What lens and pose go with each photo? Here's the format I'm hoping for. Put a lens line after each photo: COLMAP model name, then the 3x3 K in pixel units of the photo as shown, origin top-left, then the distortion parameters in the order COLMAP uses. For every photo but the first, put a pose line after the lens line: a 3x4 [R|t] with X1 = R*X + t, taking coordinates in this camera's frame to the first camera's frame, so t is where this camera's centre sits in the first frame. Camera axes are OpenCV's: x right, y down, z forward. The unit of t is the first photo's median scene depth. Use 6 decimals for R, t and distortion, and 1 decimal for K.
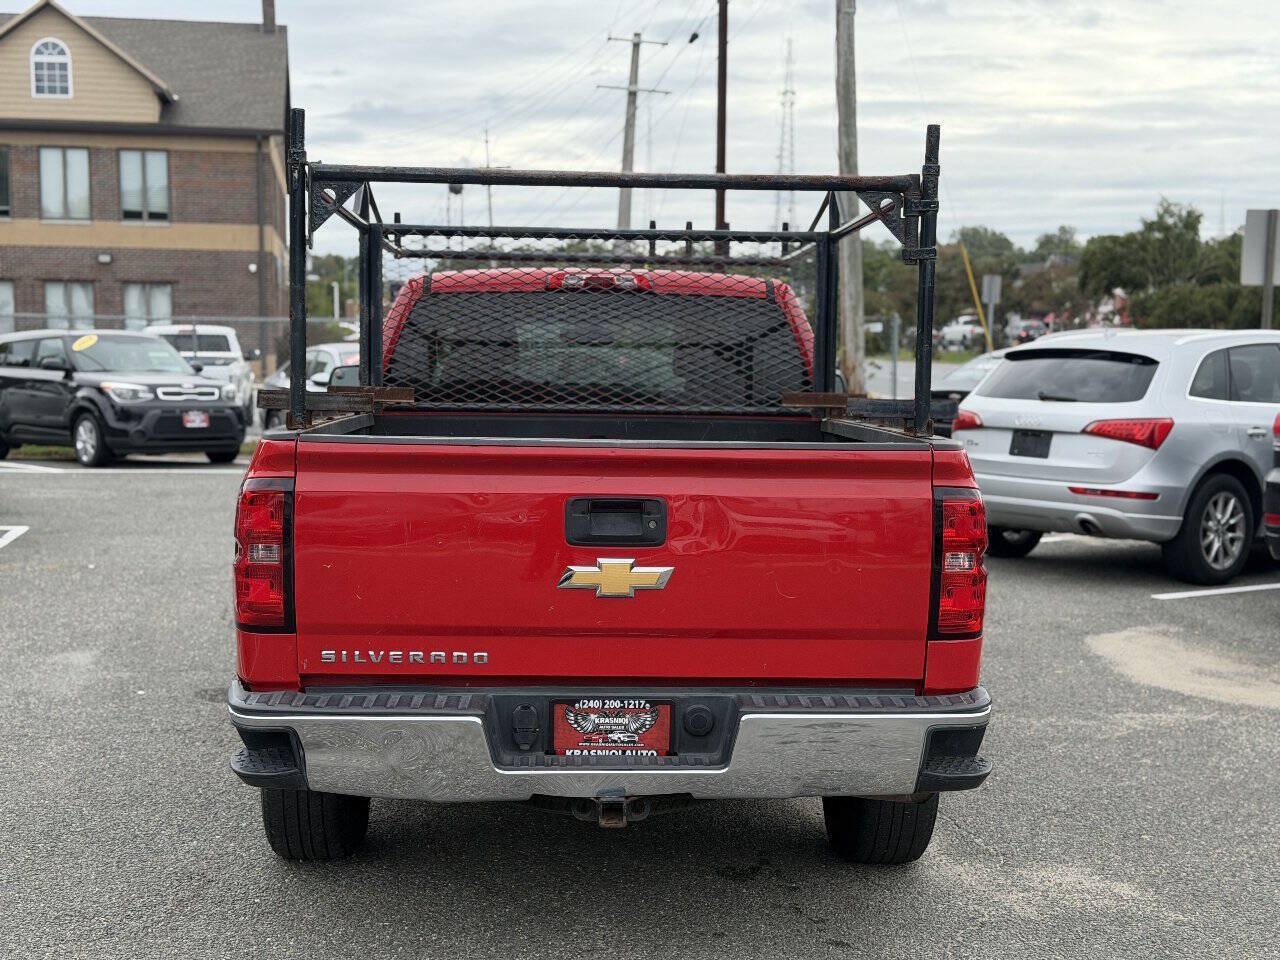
lens RADIAL K [[1765.4, 0, 637.9], [0, 1765.4, 485.5], [0, 0, 1]] dist [0.115764, 0.000000]
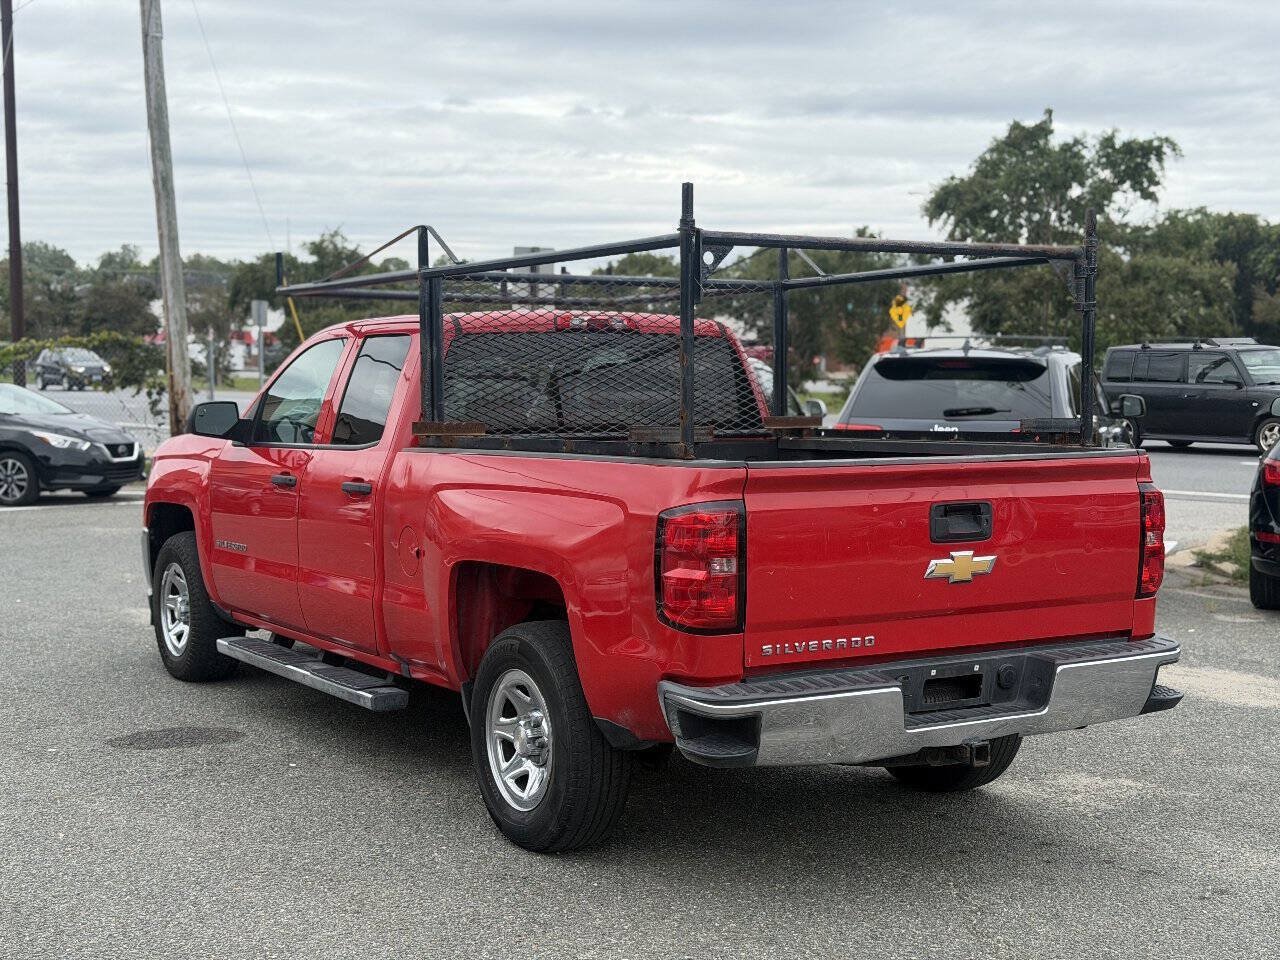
lens RADIAL K [[1765.4, 0, 633.9], [0, 1765.4, 477.2], [0, 0, 1]] dist [0.115764, 0.000000]
pose [[0.872880, -0.043840, 0.485961, -0.461551], [0.051485, 0.998671, -0.002384, -0.011284], [-0.485211, 0.027101, 0.873977, 0.008631]]
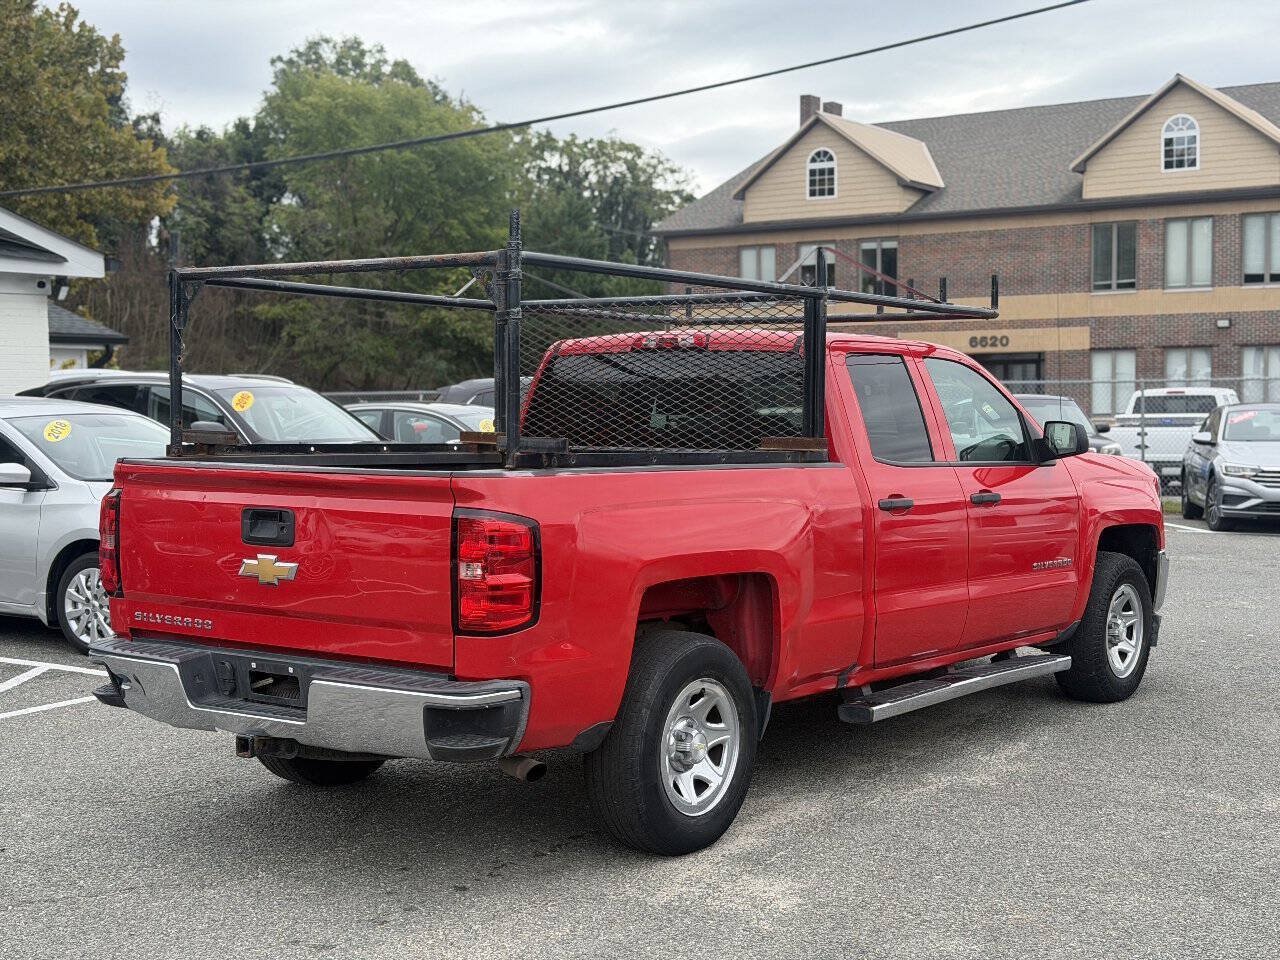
lens RADIAL K [[1765.4, 0, 600.0], [0, 1765.4, 451.4], [0, 0, 1]] dist [0.115764, 0.000000]
pose [[0.754681, 0.003017, -0.656085, 0.591344], [-0.039939, 0.998346, -0.041350, 0.004794], [0.654876, 0.057409, 0.753553, 0.086246]]
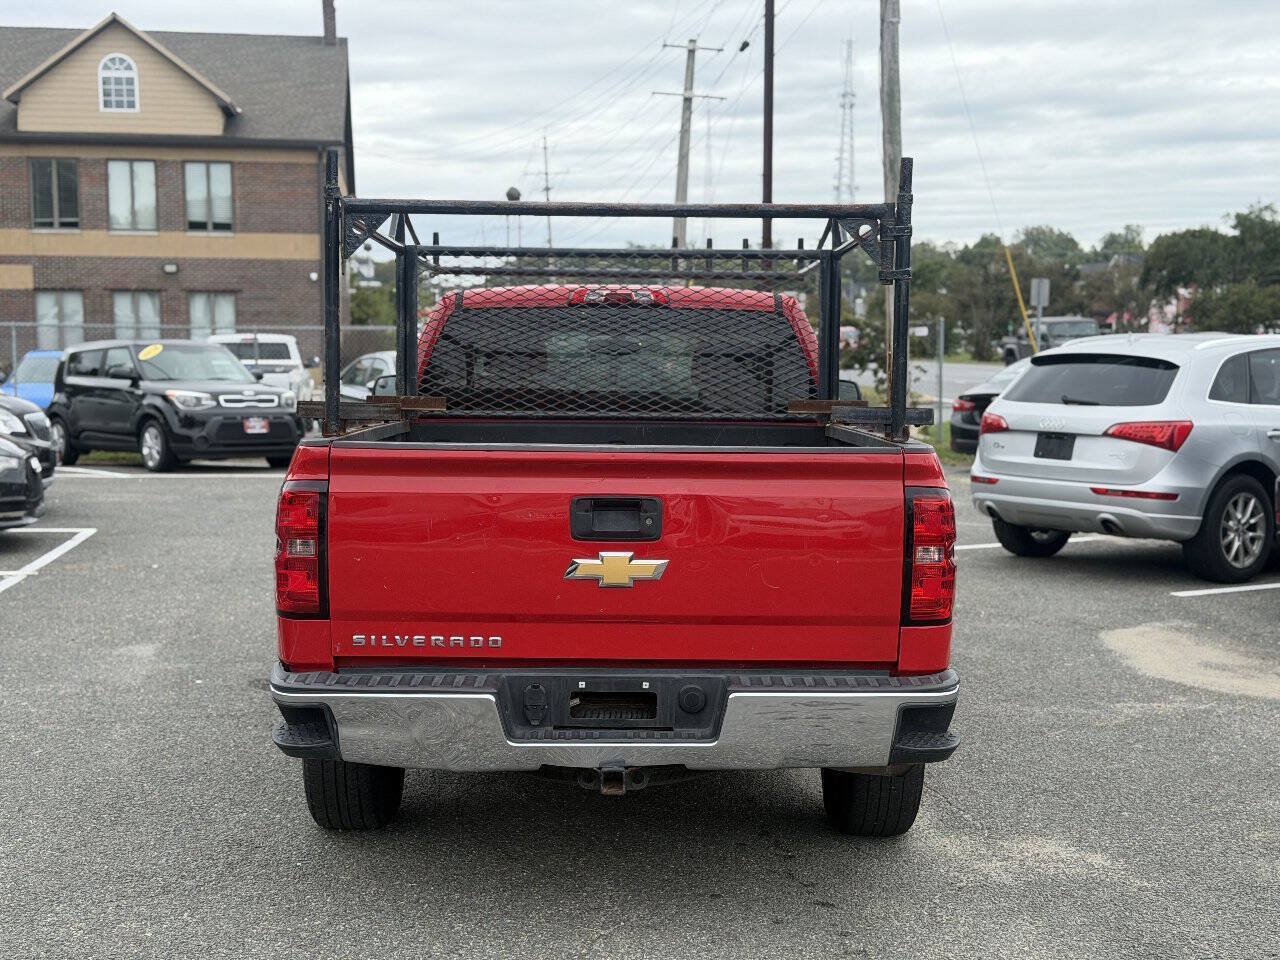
lens RADIAL K [[1765.4, 0, 635.3], [0, 1765.4, 481.2], [0, 0, 1]] dist [0.115764, 0.000000]
pose [[0.999359, -0.003265, -0.035663, 0.022065], [0.003110, 0.999985, -0.004421, 0.000974], [0.035677, 0.004307, 0.999354, -0.060149]]
